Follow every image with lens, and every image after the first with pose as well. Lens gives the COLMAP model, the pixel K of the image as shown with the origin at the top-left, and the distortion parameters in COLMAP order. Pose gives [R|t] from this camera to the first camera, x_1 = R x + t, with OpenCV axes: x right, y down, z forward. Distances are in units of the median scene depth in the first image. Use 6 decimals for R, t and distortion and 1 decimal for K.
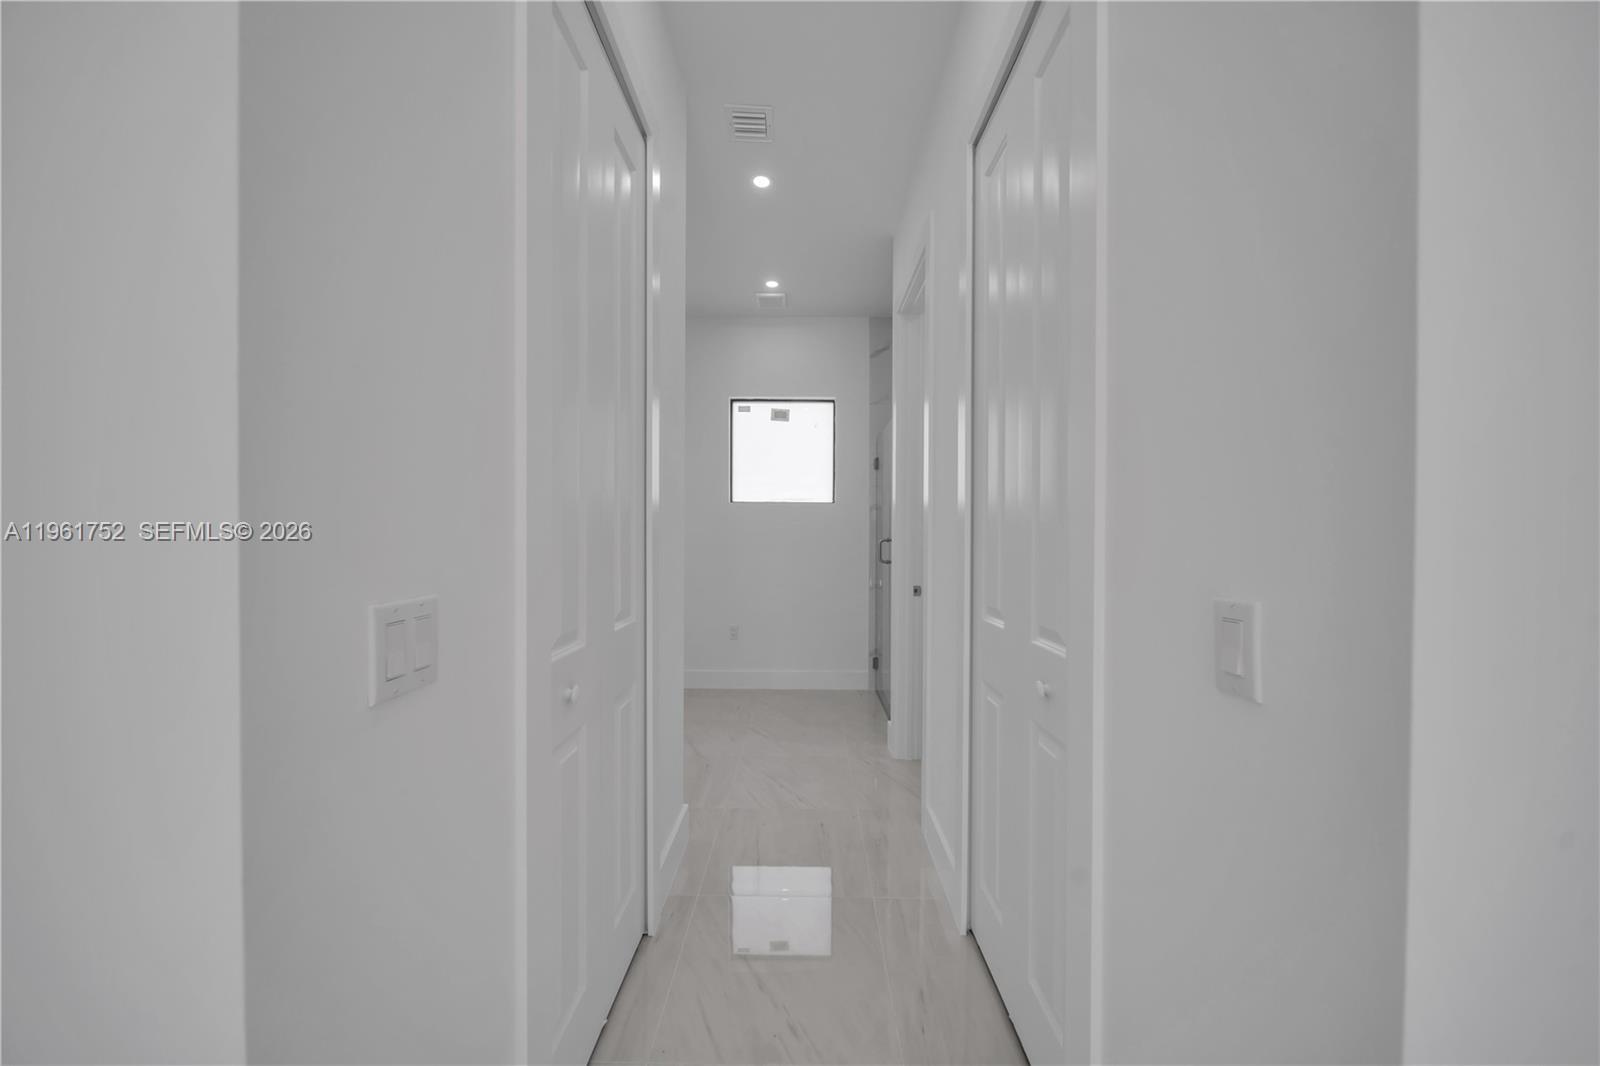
lens RADIAL K [[557.5, 0, 800.6], [0, 557.5, 541.5], [0, 0, 1]] dist [0.000354, -0.000106]
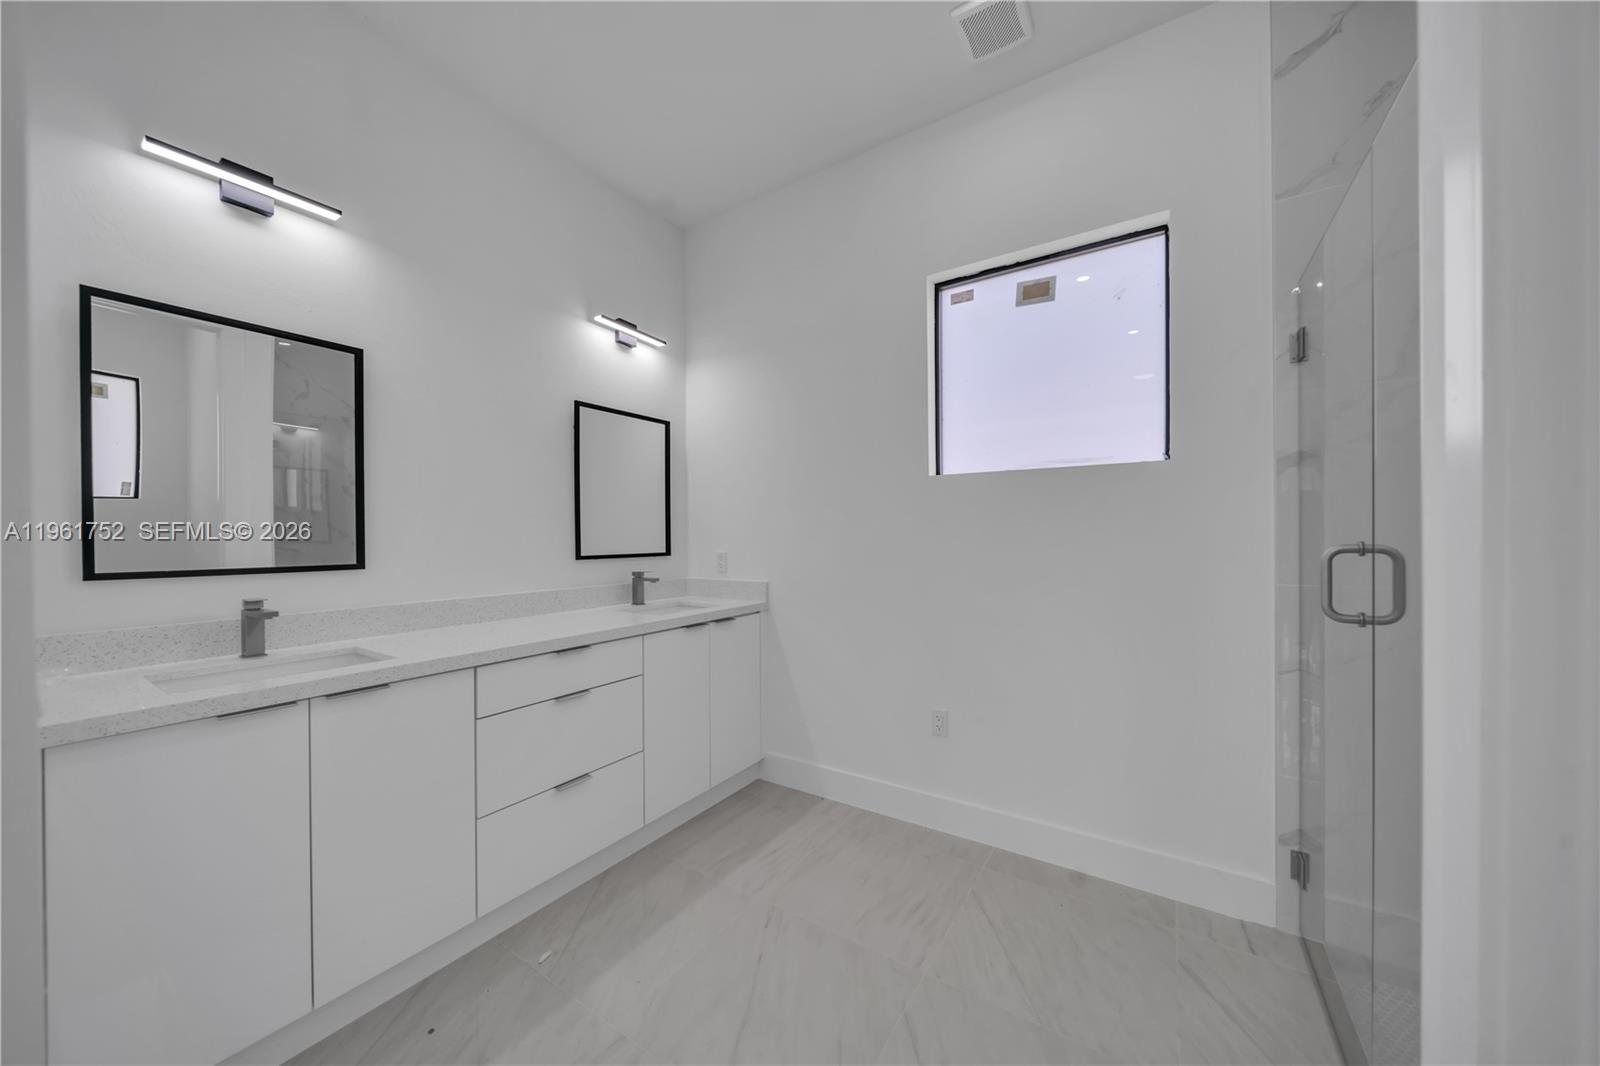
lens RADIAL K [[557.5, 0, 800.6], [0, 557.5, 541.5], [0, 0, 1]] dist [0.000354, -0.000106]
pose [[0.838322, -0.004563, -0.545156, 0.055863], [-0.006606, 0.999807, -0.018527, 0.002043], [0.545135, 0.019133, 0.838130, 0.483440]]
